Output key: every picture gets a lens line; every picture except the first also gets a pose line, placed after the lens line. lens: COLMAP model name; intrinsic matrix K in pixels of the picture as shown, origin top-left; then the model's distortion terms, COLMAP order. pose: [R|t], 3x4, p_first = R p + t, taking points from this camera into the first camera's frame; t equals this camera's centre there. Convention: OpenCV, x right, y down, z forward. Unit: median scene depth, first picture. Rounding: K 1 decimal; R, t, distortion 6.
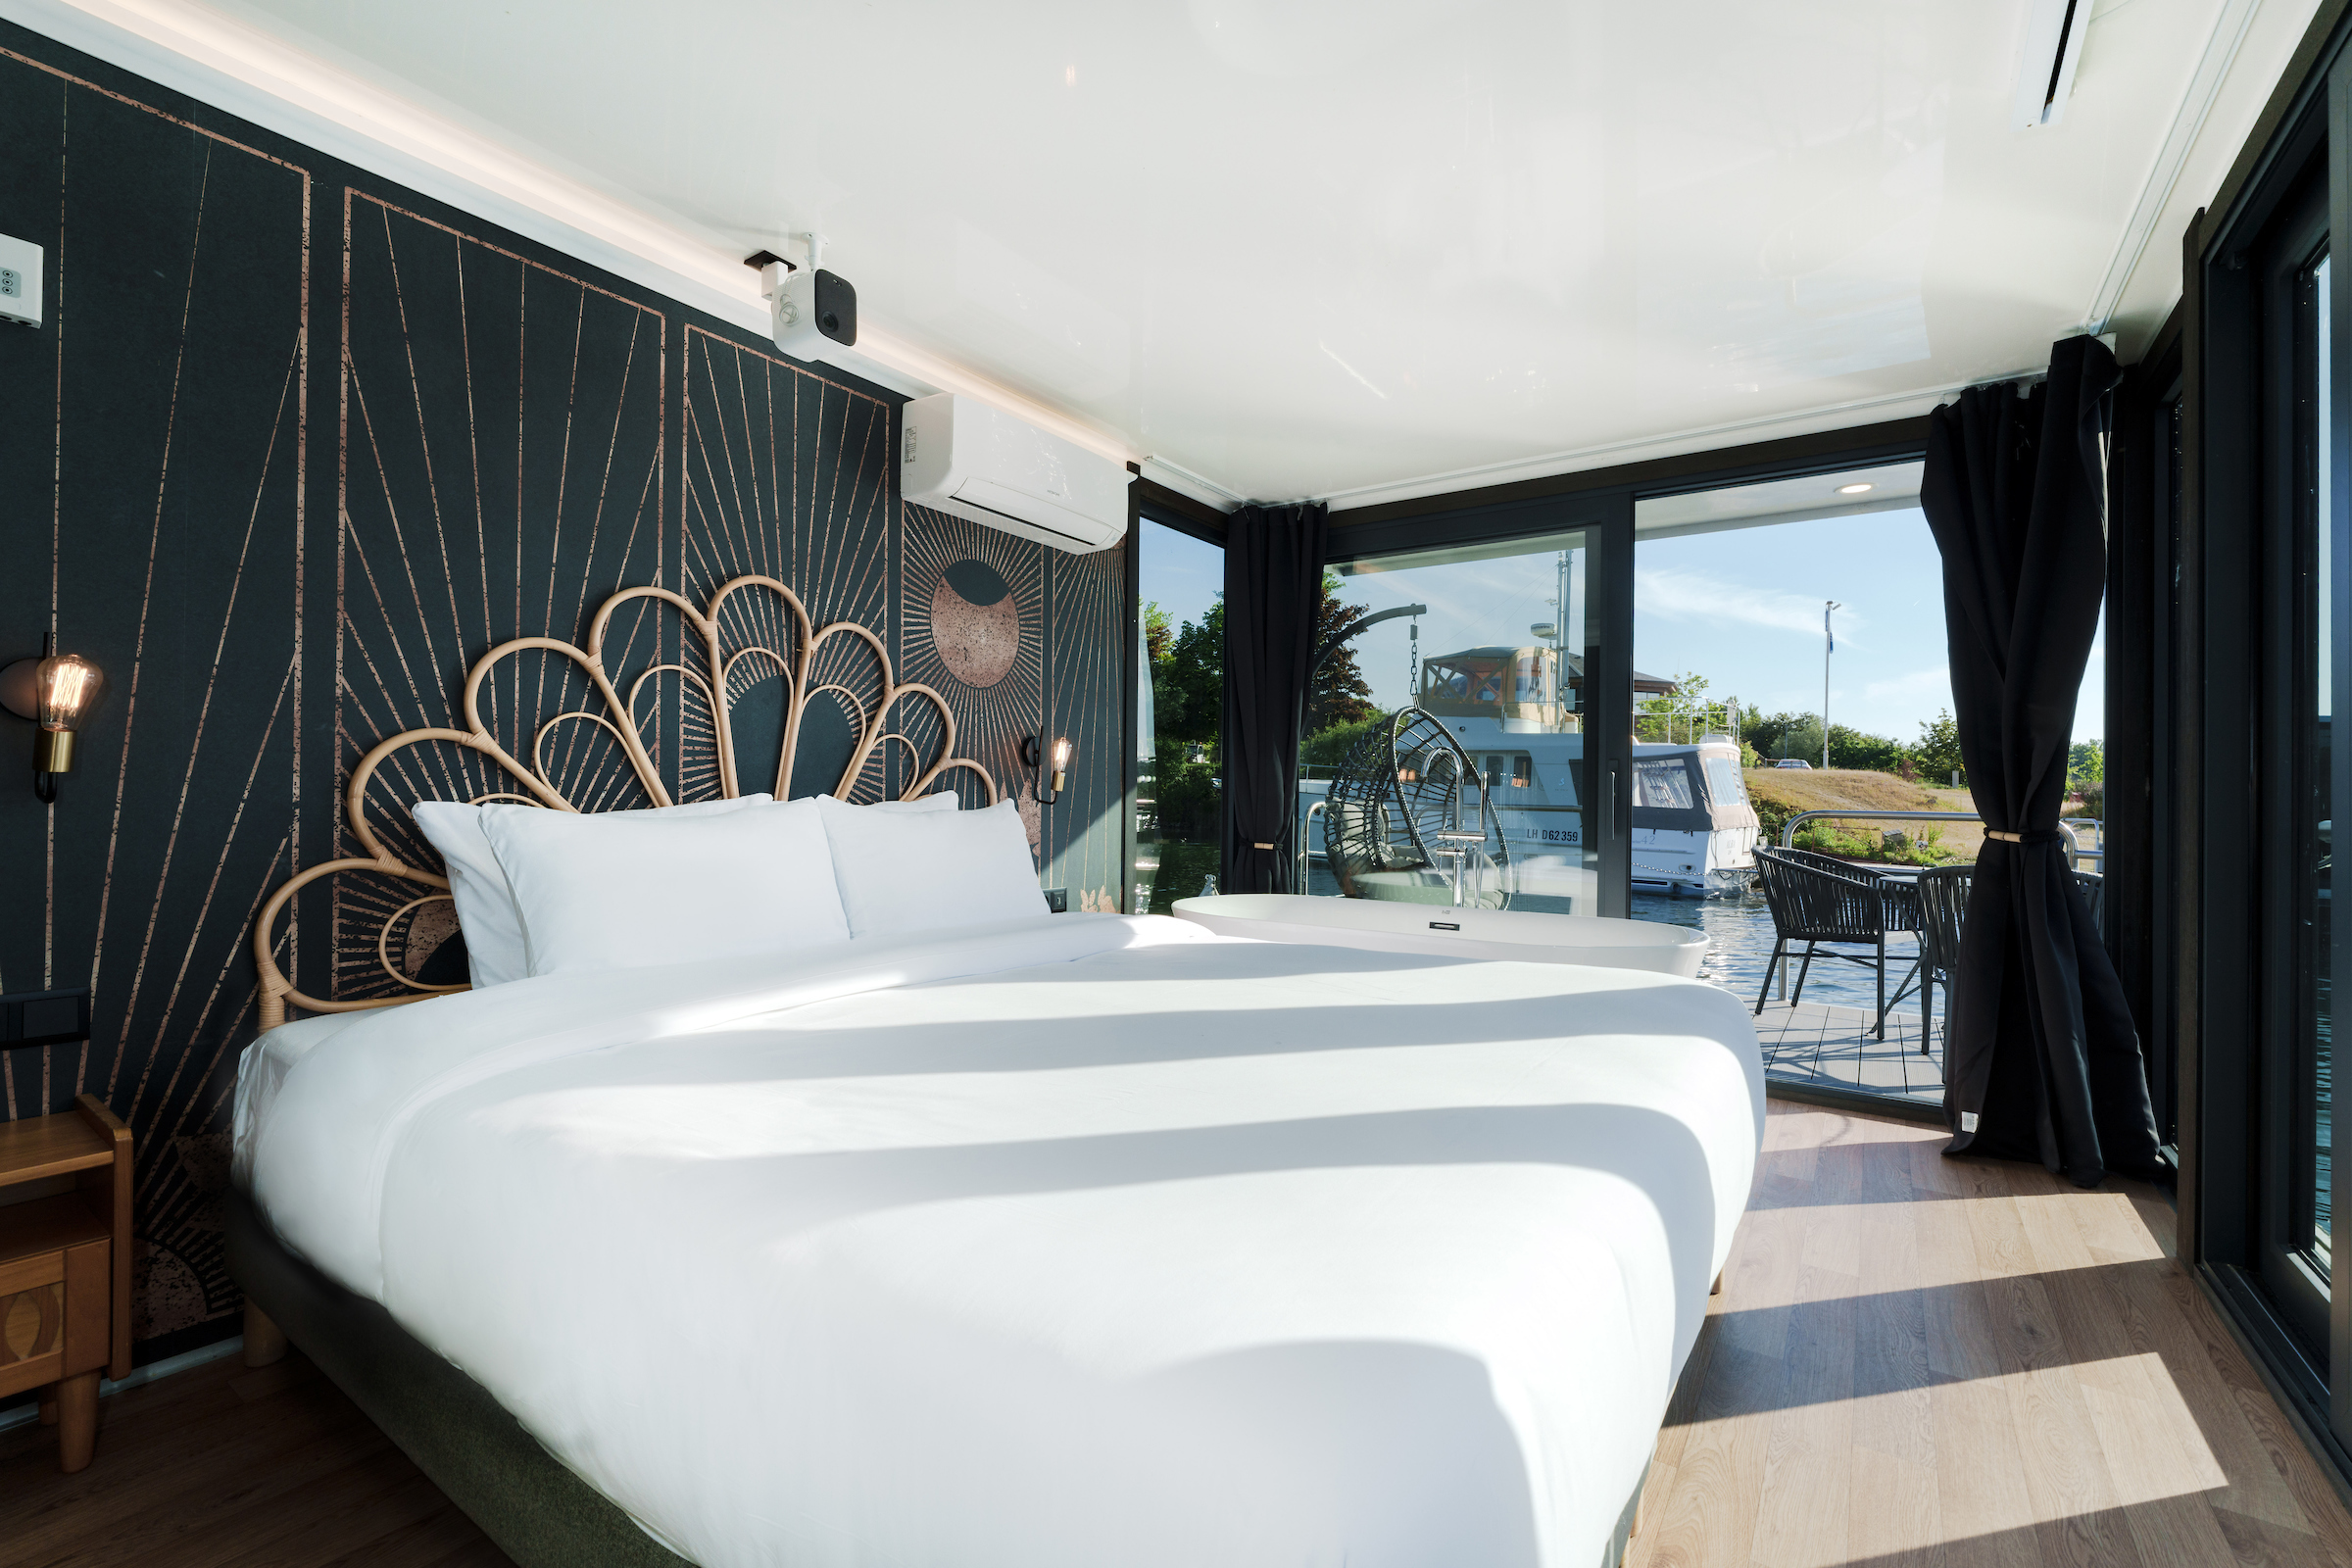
lens RADIAL K [[975.6, 0, 1176.0], [0, 975.6, 784.0], [0, 0, 1]] dist [-0.002965, -0.000508]
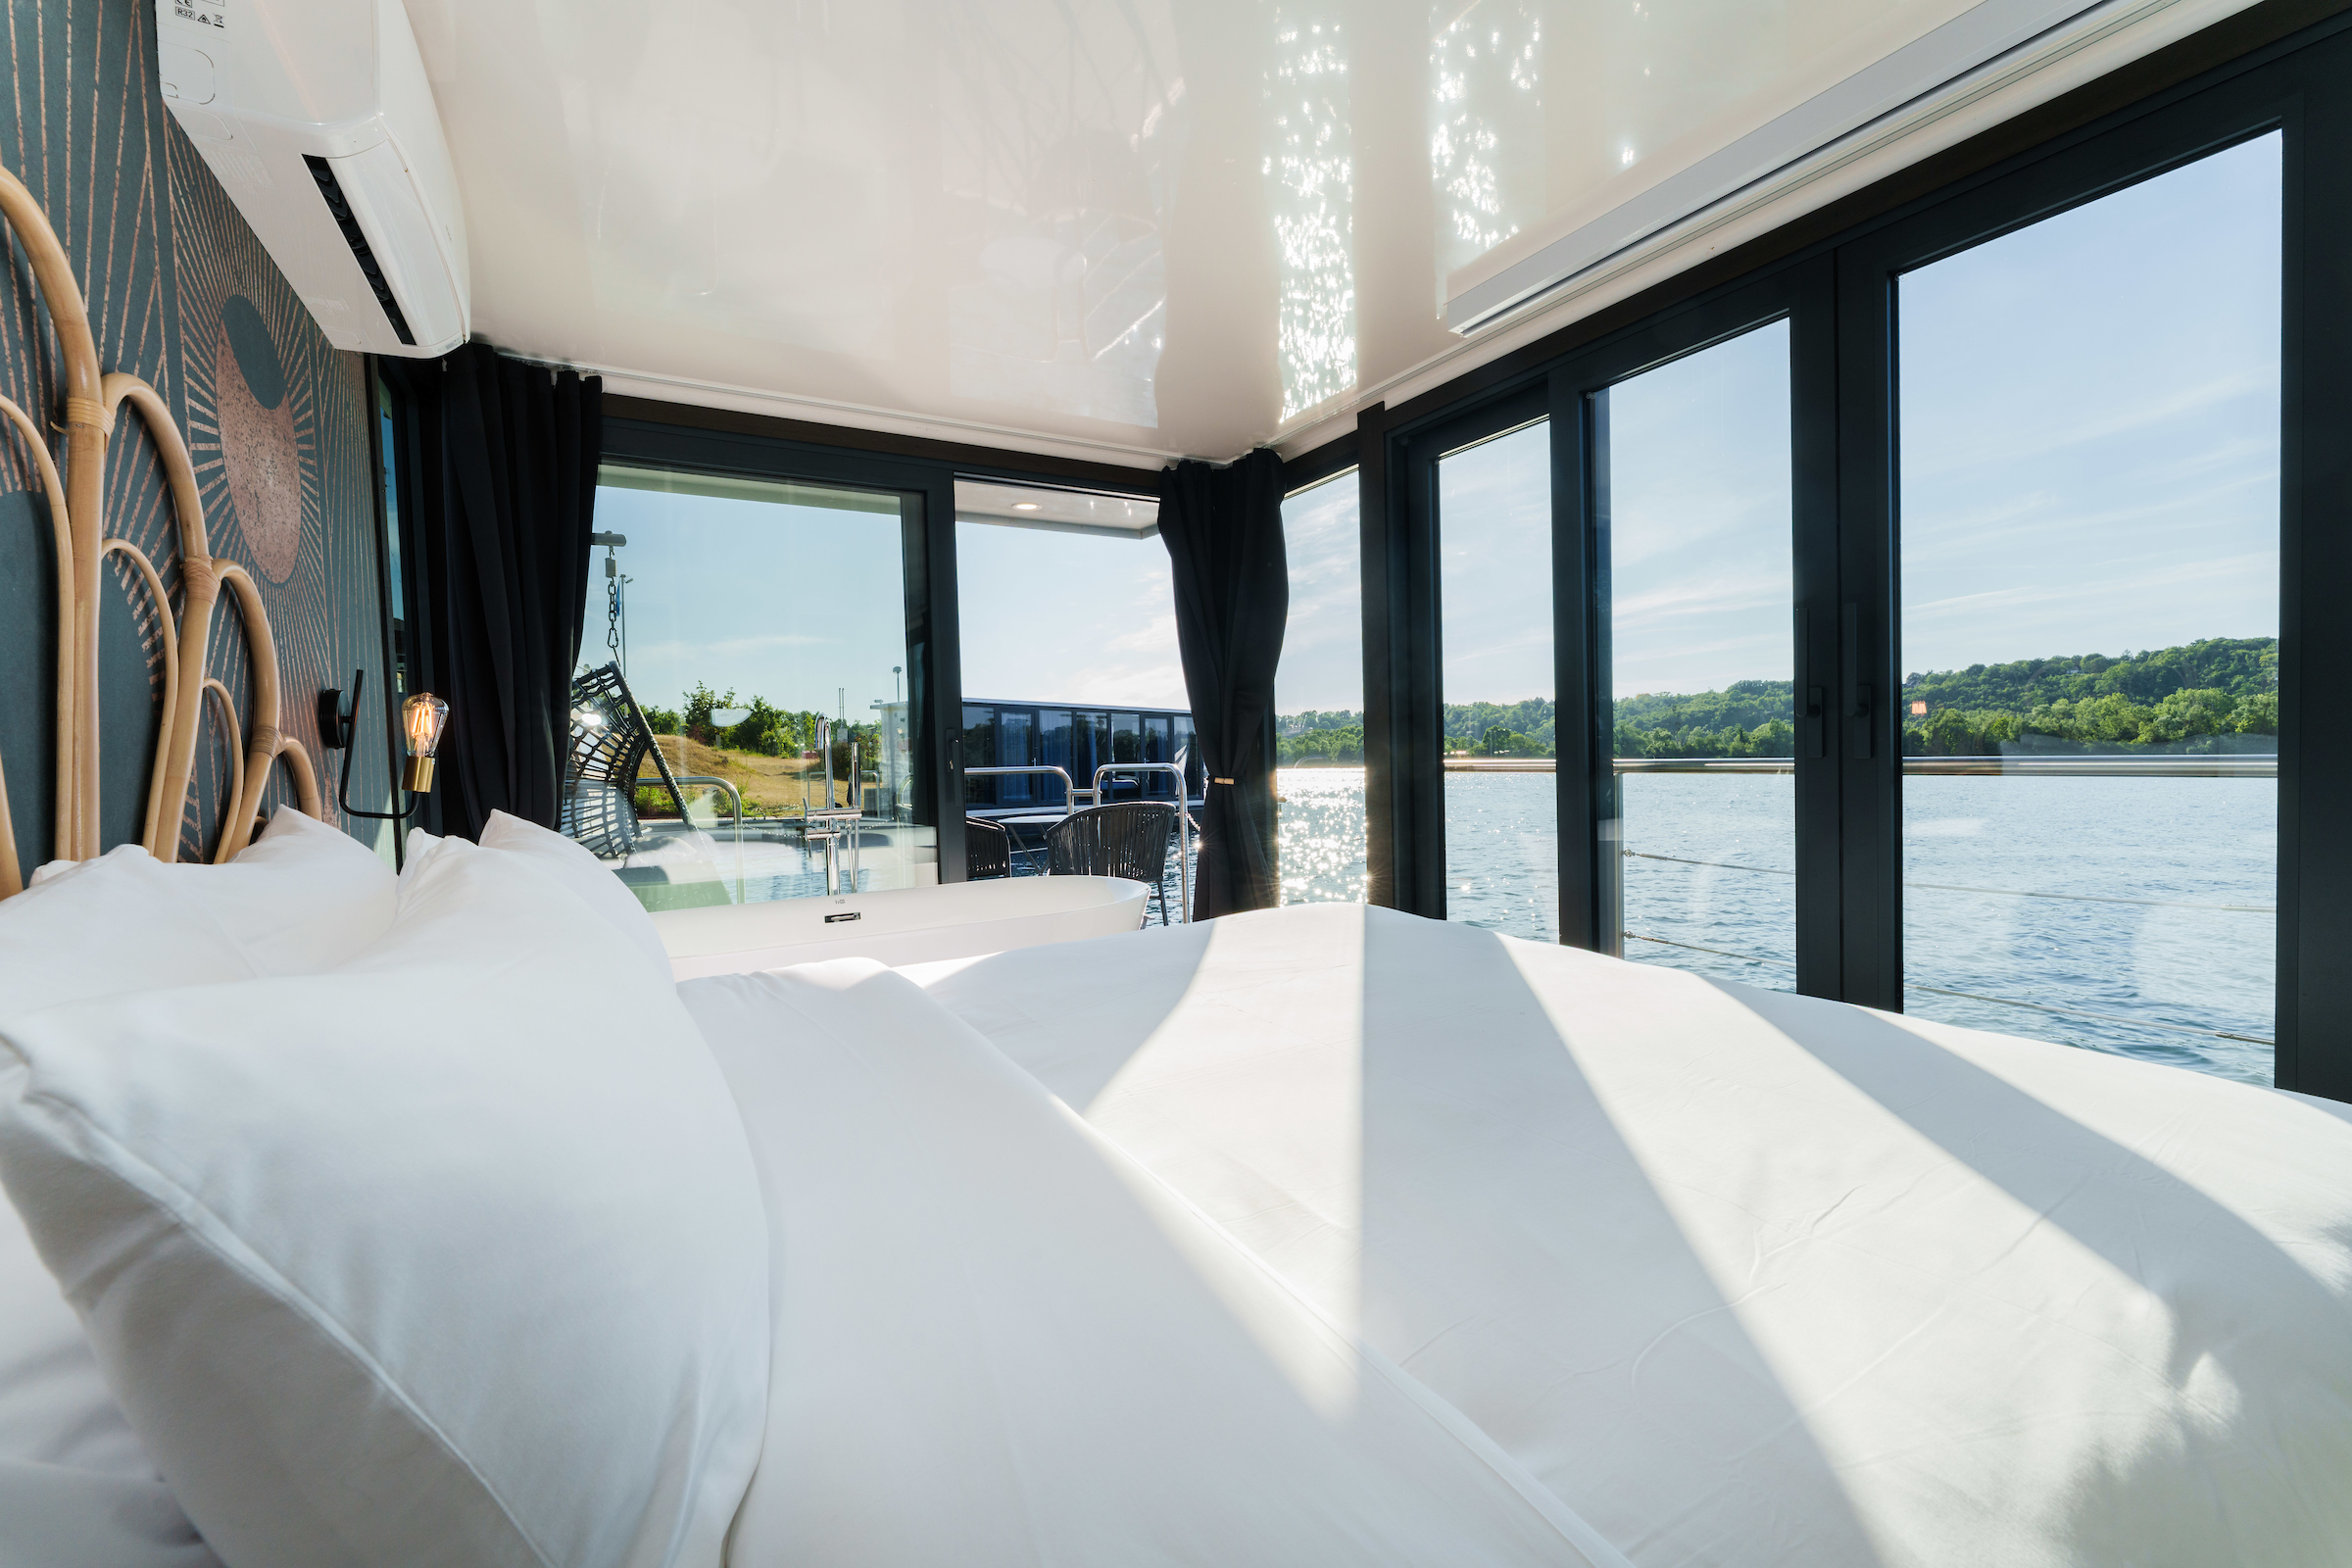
lens RADIAL K [[956.0, 0, 1178.7], [0, 956.0, 776.2], [0, 0, 1]] dist [0.012445, -0.000015]
pose [[0.446091, -0.049010, 0.893645, -0.584454], [0.023765, 0.998796, 0.042913, -0.020796], [-0.894672, 0.002094, 0.446719, 0.544875]]
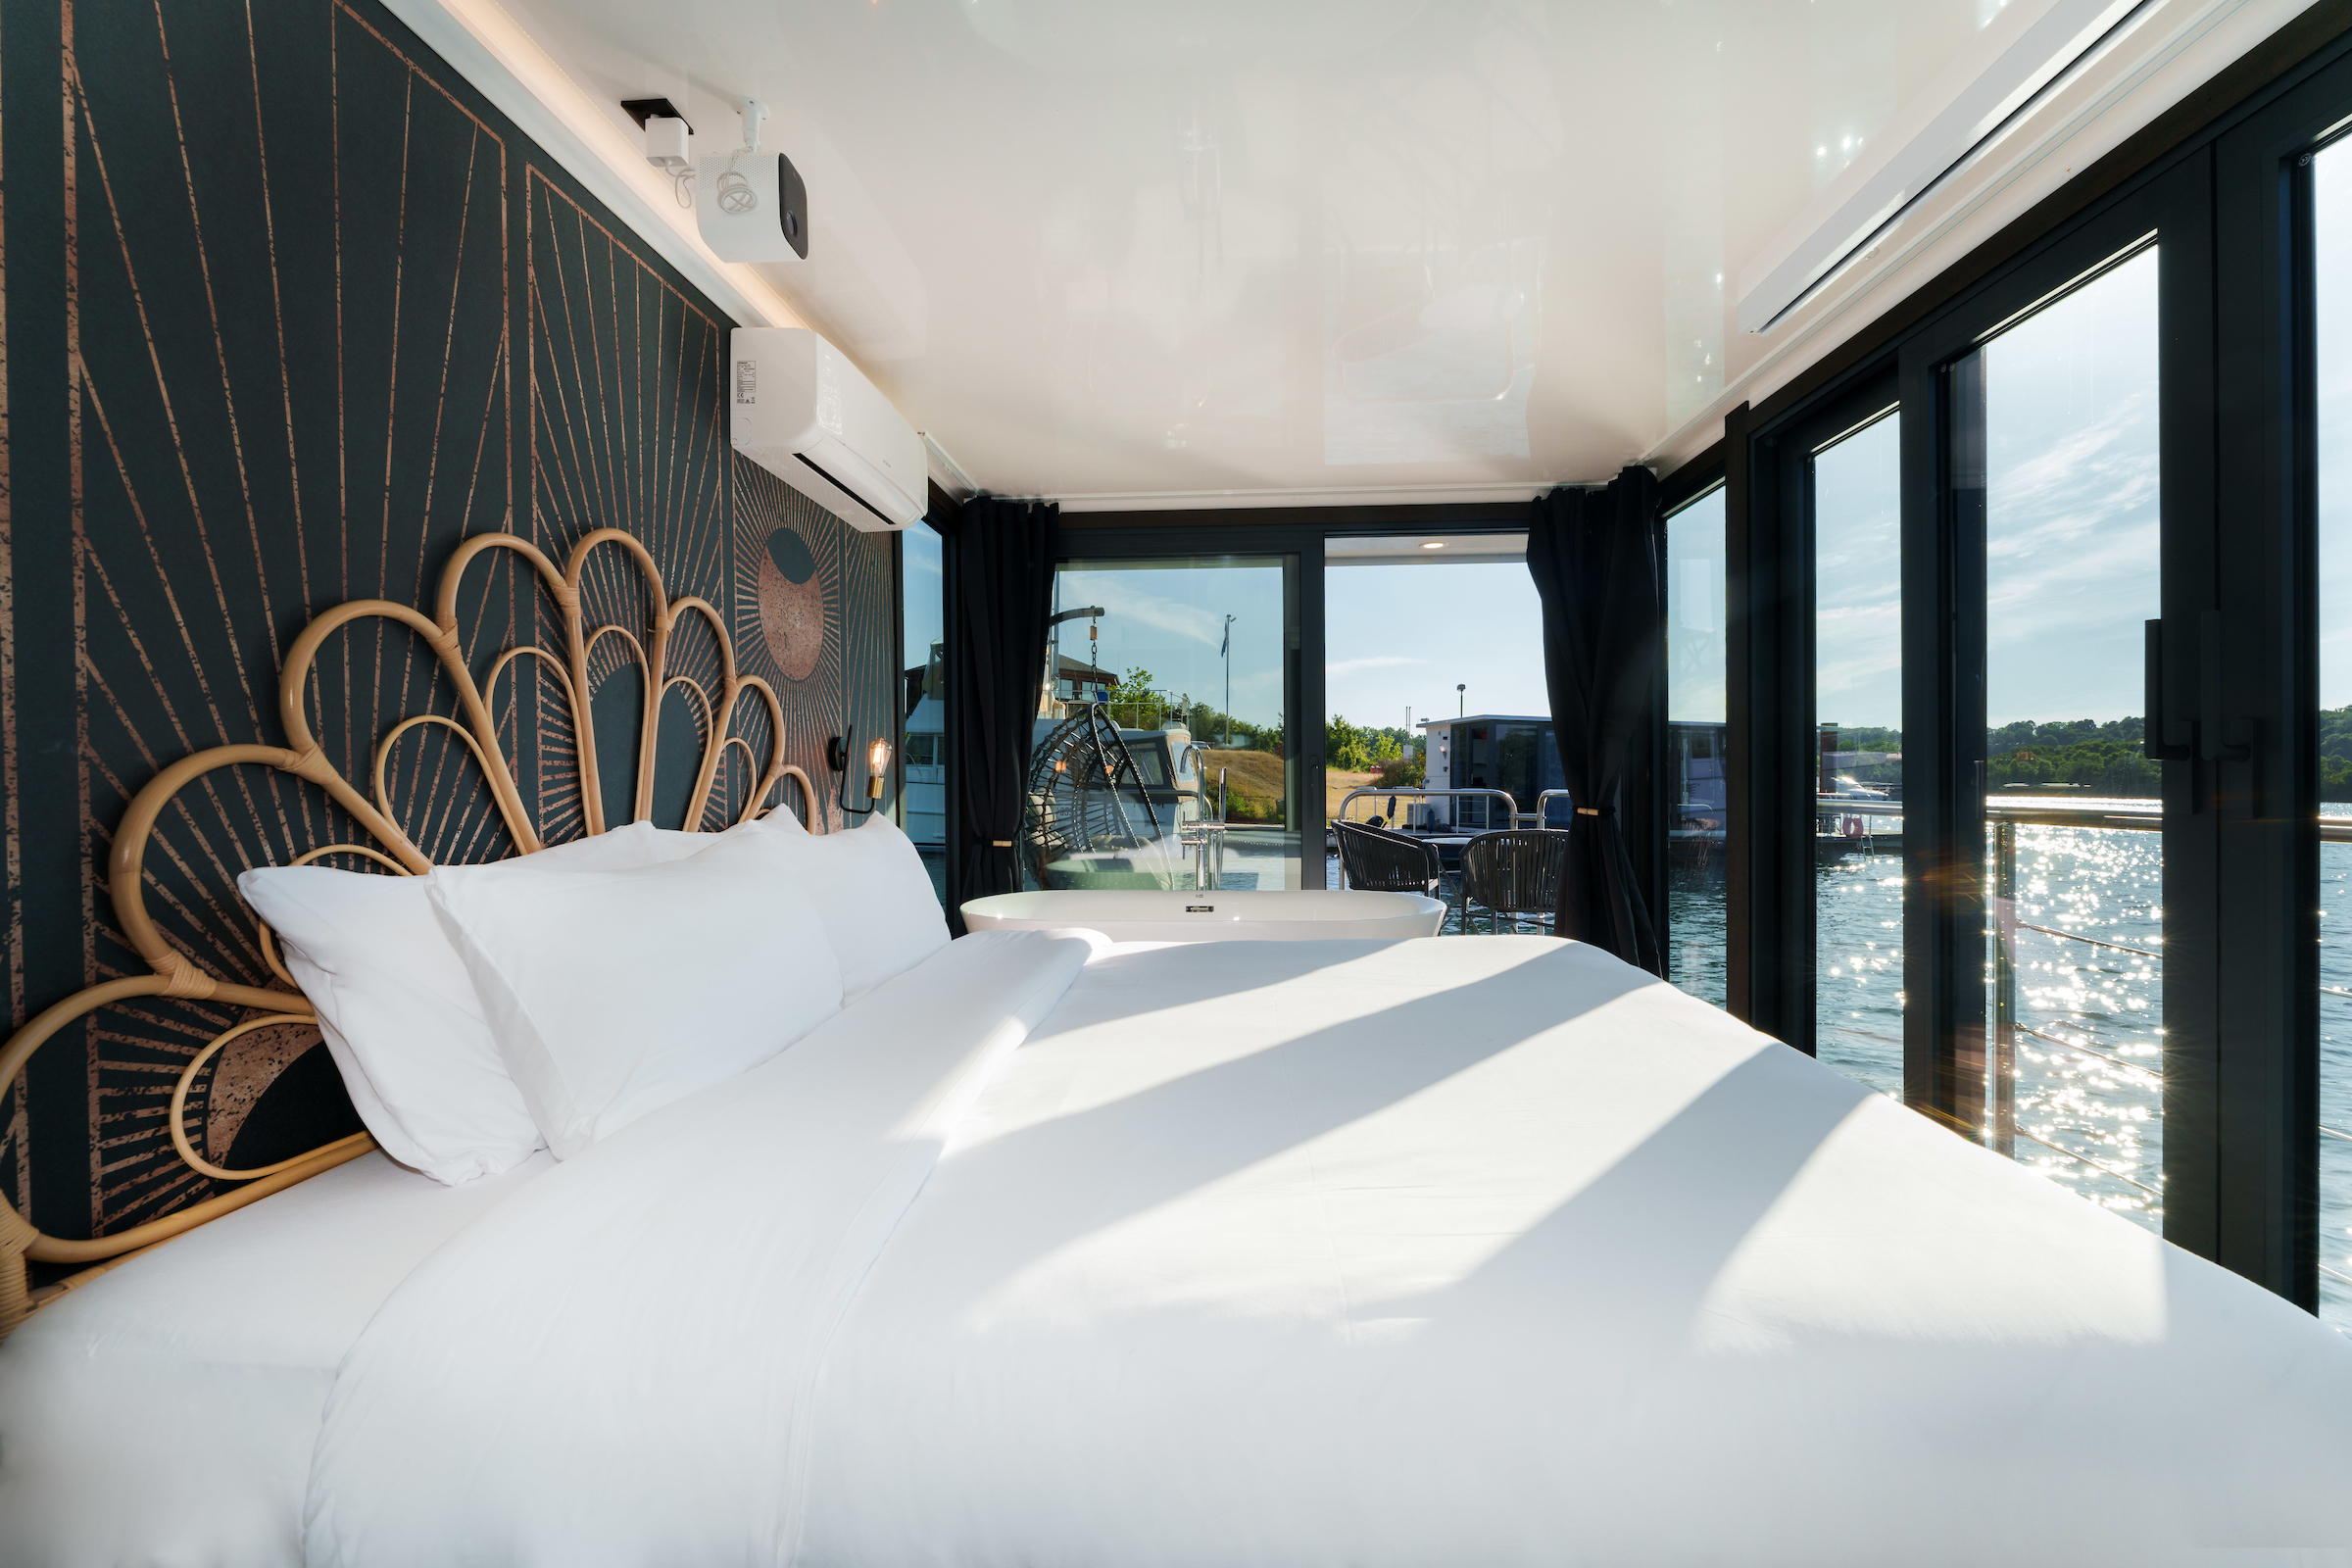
lens RADIAL K [[935.7, 0, 1176.0], [0, 935.7, 784.0], [0, 0, 1]] dist [-0.005866, 0.000458]
pose [[0.861286, -0.022543, 0.507619, -0.452967], [0.012377, 0.999650, 0.023395, -0.031961], [-0.507969, -0.013867, 0.861264, 0.173386]]
